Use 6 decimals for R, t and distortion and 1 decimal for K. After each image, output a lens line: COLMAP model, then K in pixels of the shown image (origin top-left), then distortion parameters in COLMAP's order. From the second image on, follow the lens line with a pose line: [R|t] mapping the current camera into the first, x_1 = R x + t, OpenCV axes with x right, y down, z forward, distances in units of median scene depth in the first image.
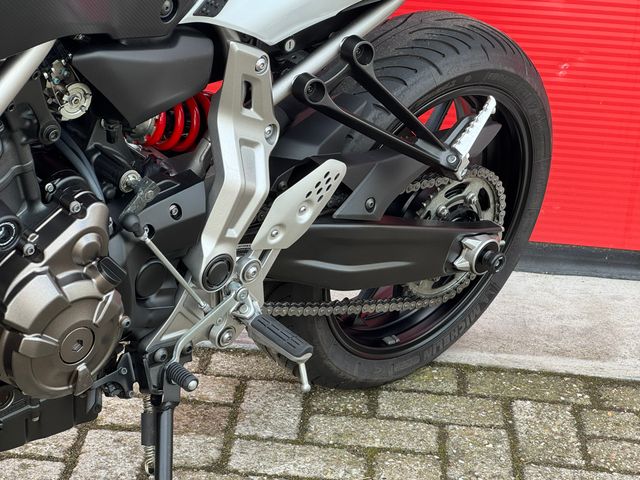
lens RADIAL K [[1497.0, 0, 317.0], [0, 1497.0, 229.3], [0, 0, 1]] dist [-0.110392, 4.709987]
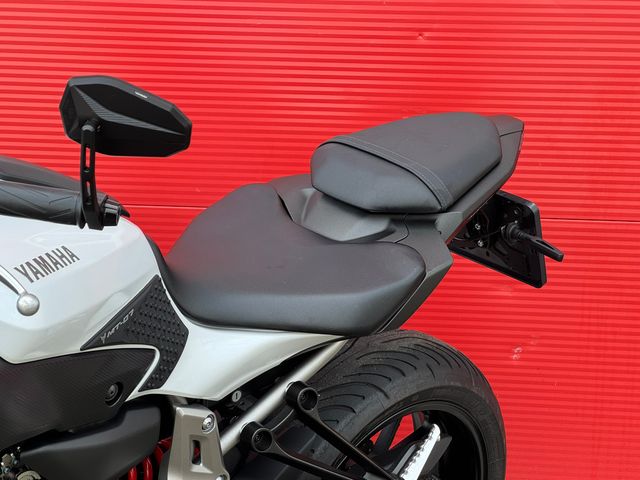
lens RADIAL K [[1497.0, 0, 317.0], [0, 1497.0, 229.3], [0, 0, 1]] dist [-0.110392, 4.709987]
pose [[0.998994, -0.044800, 0.001906, 0.041955], [0.044722, 0.992392, -0.114710, -0.118175], [0.003248, 0.114680, 0.993397, -0.055827]]
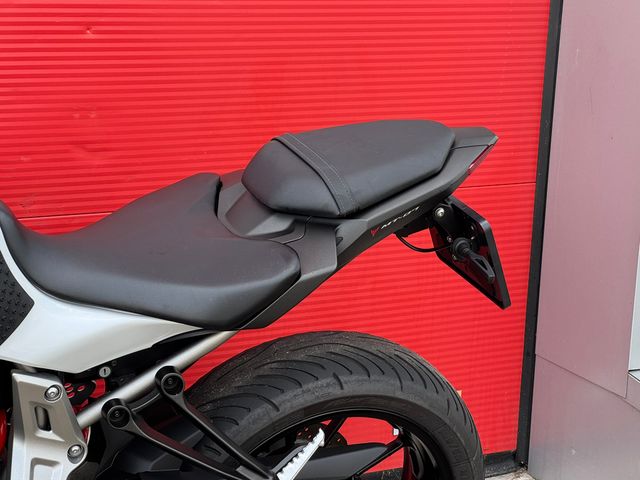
lens RADIAL K [[1468.1, 0, 320.4], [0, 1468.1, 222.7], [0, 0, 1]] dist [0.197381, -0.043868]
pose [[0.944509, 0.061892, -0.322602, 0.478240], [-0.098868, 0.990113, -0.099509, -0.141303], [0.313254, 0.125882, 0.941289, 0.021490]]
